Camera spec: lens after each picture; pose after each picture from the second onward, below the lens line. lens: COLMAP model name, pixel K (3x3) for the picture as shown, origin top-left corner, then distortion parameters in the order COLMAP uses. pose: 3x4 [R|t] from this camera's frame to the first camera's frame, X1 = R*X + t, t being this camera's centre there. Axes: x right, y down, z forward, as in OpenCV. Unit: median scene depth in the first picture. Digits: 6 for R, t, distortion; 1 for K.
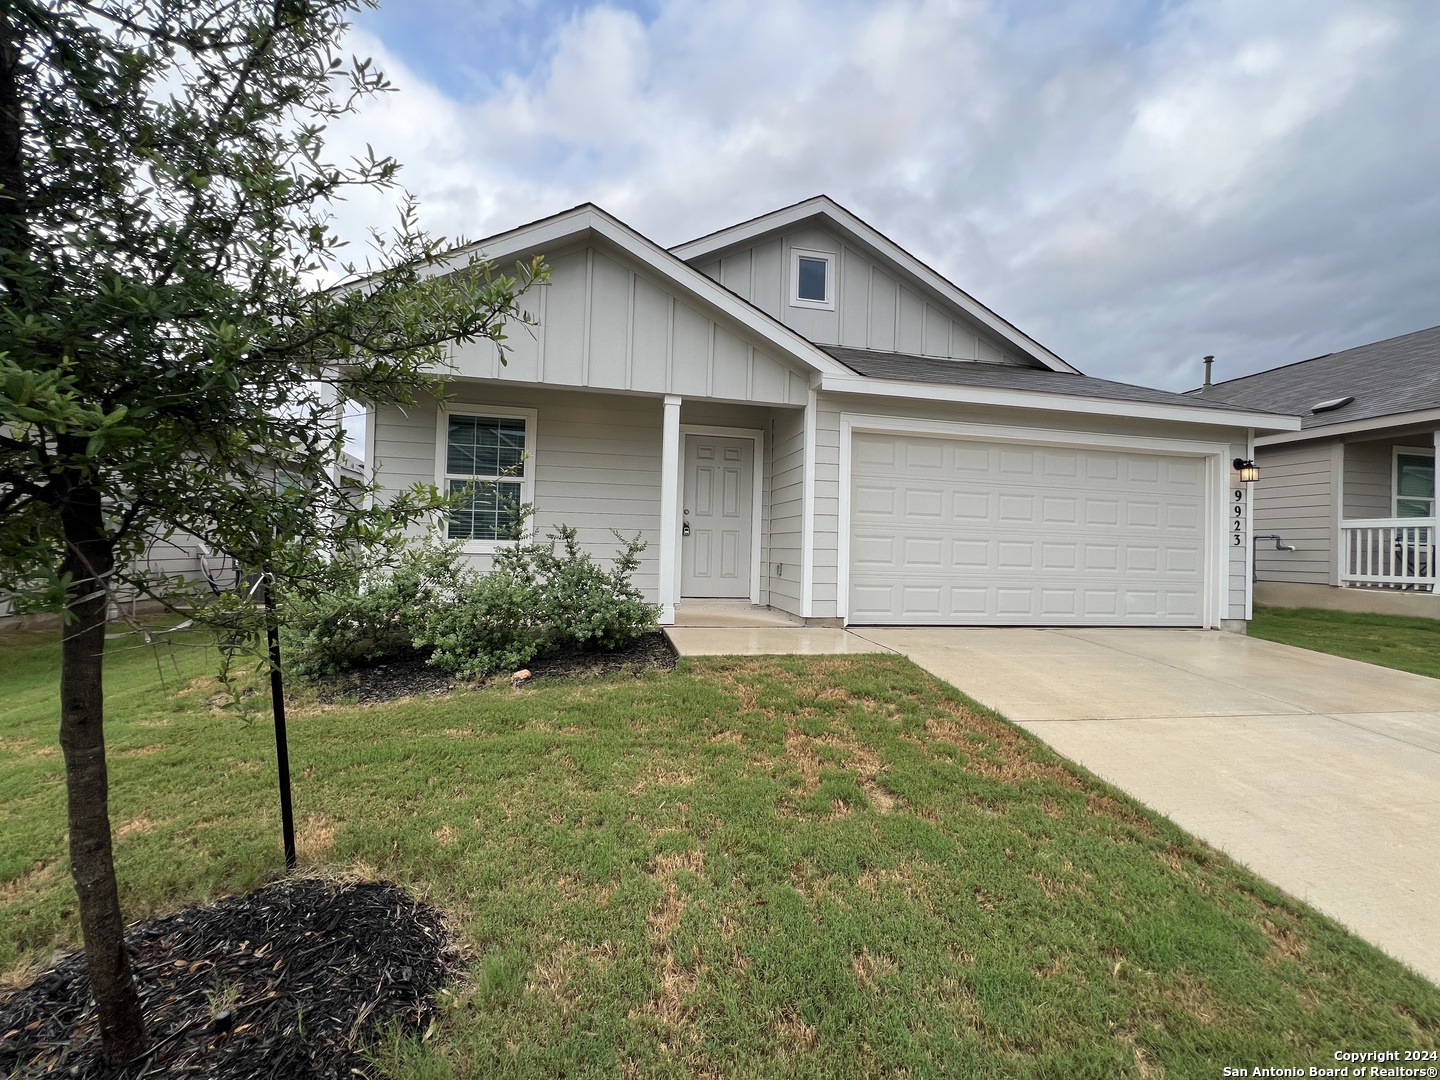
lens RADIAL K [[574.0, 0, 720.0], [0, 574.0, 540.0], [0, 0, 1]] dist [-0.000703, -0.000038]
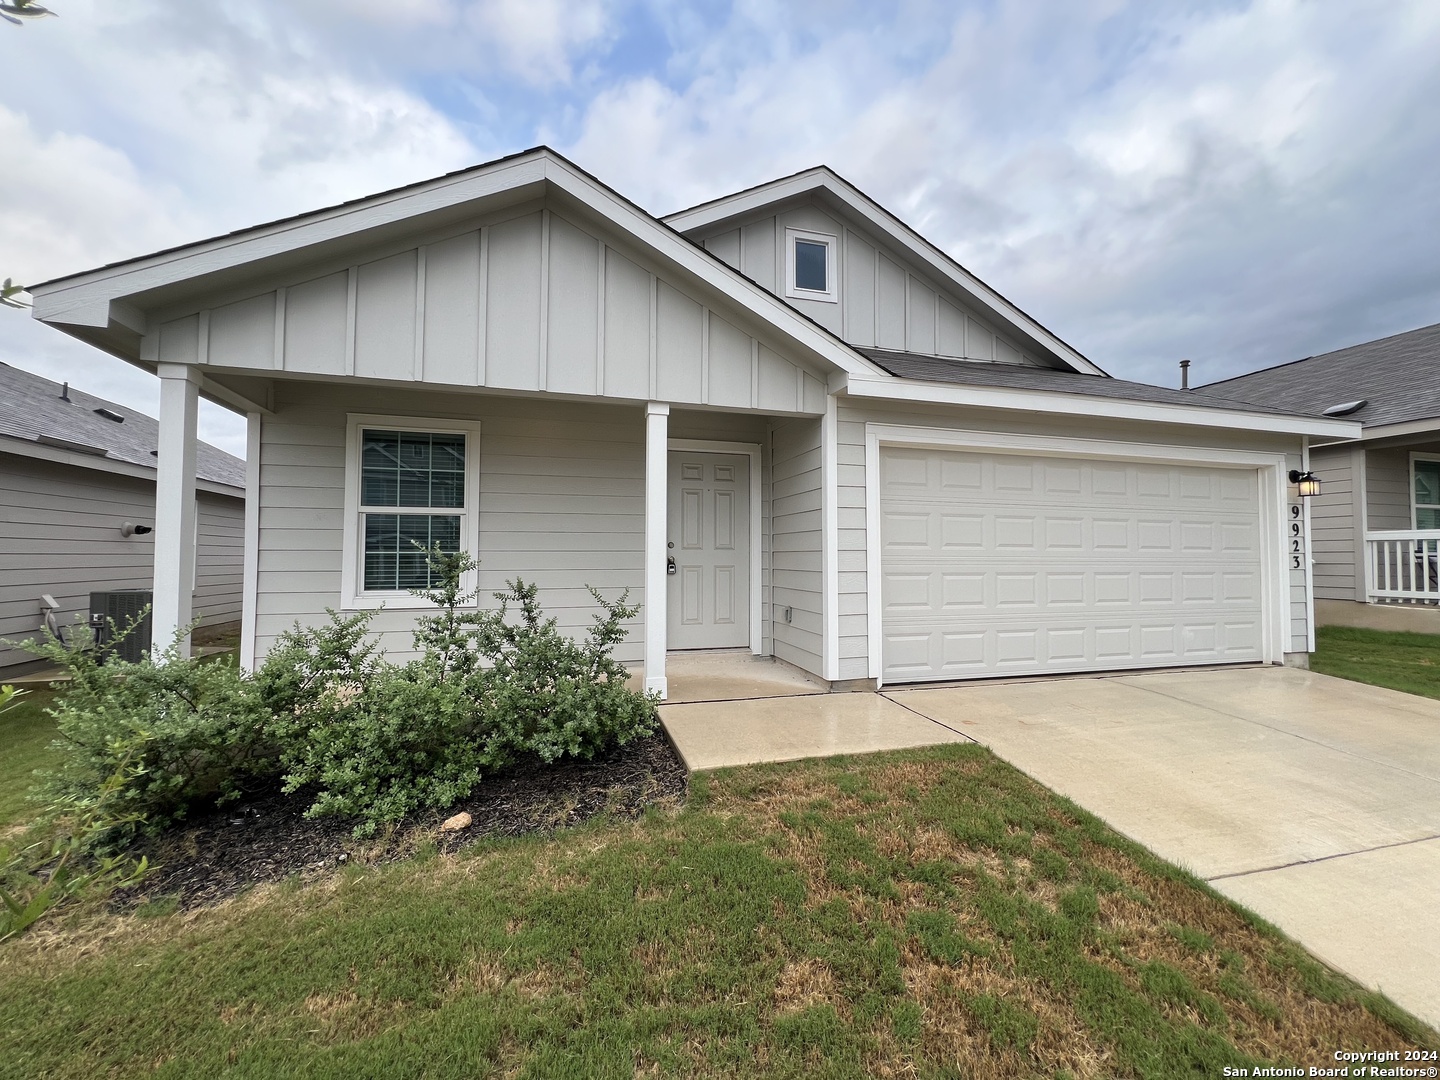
lens RADIAL K [[574.0, 0, 720.0], [0, 574.0, 540.0], [0, 0, 1]] dist [-0.000703, -0.000038]
pose [[0.997070, -0.023003, 0.072956, -0.054089], [0.023936, 0.999642, -0.011936, -0.050106], [-0.072655, 0.013648, 0.997264, 0.202351]]
